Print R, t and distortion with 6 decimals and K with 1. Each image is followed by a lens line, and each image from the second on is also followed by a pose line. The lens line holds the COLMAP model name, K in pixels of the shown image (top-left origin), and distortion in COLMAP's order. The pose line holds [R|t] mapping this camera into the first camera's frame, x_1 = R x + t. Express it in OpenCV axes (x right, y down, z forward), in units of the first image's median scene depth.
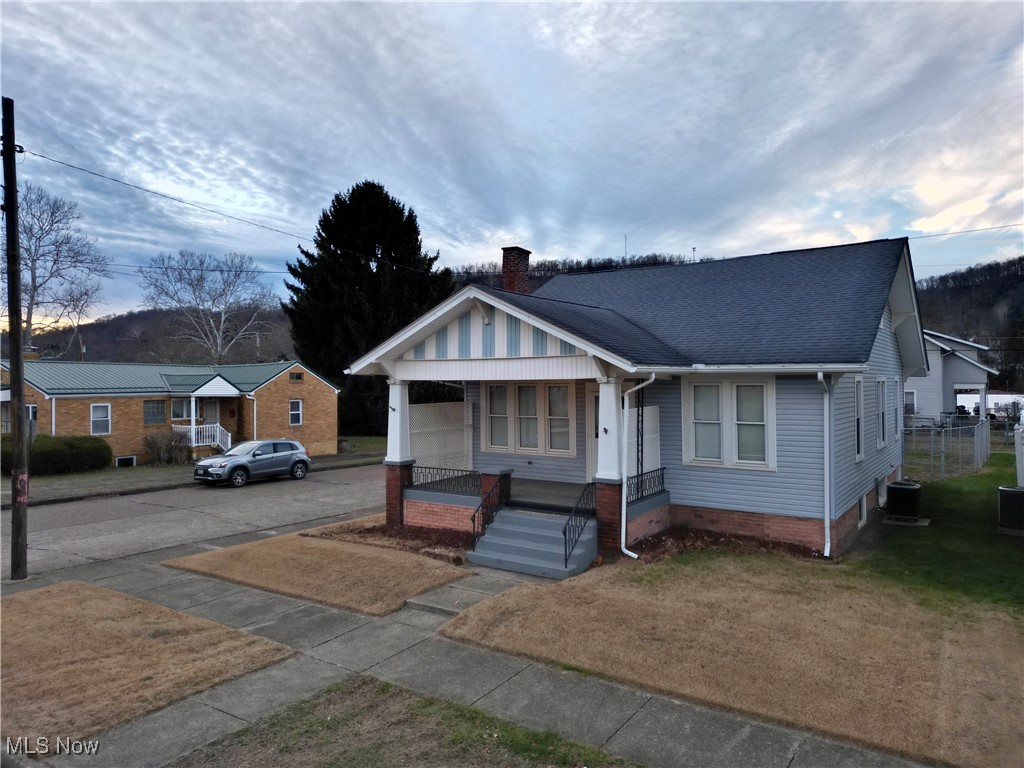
lens RADIAL K [[710.5, 0, 506.7], [0, 710.5, 347.8], [0, 0, 1]] dist [0.045594, -0.013296]
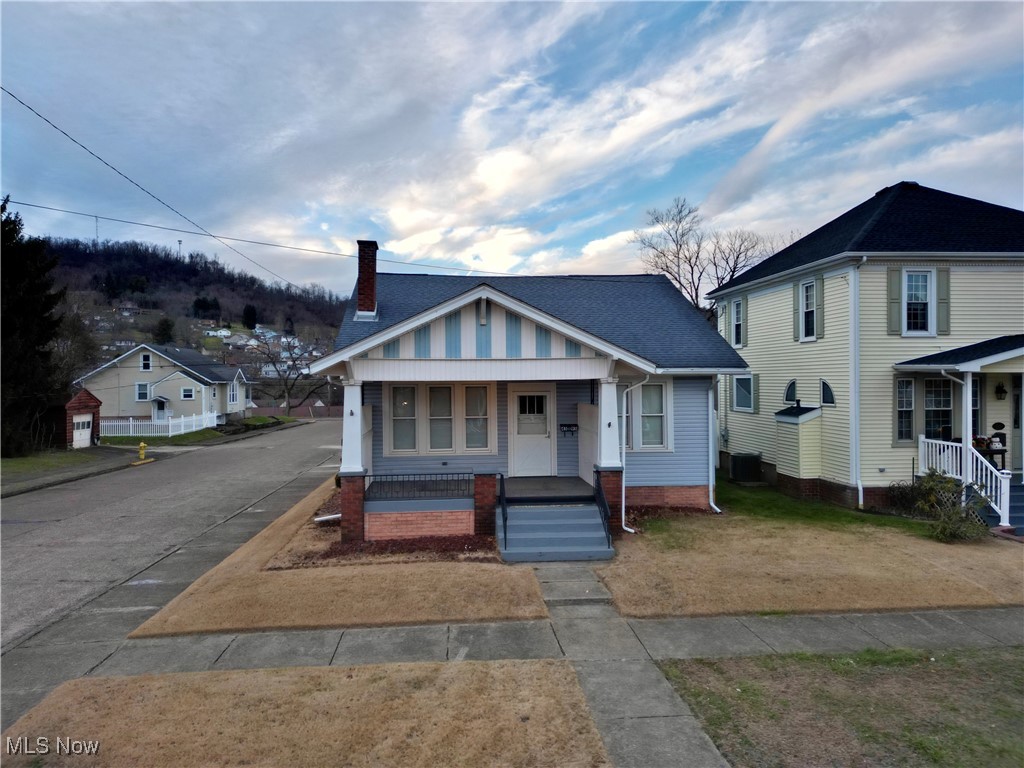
lens RADIAL K [[710.5, 0, 507.7], [0, 710.5, 392.8], [0, 0, 1]] dist [0.045594, -0.013296]
pose [[0.771343, -0.011190, 0.636321, -0.568845], [-0.026699, 0.998396, 0.049922, 0.010998], [-0.635859, -0.055497, 0.769807, 0.196665]]
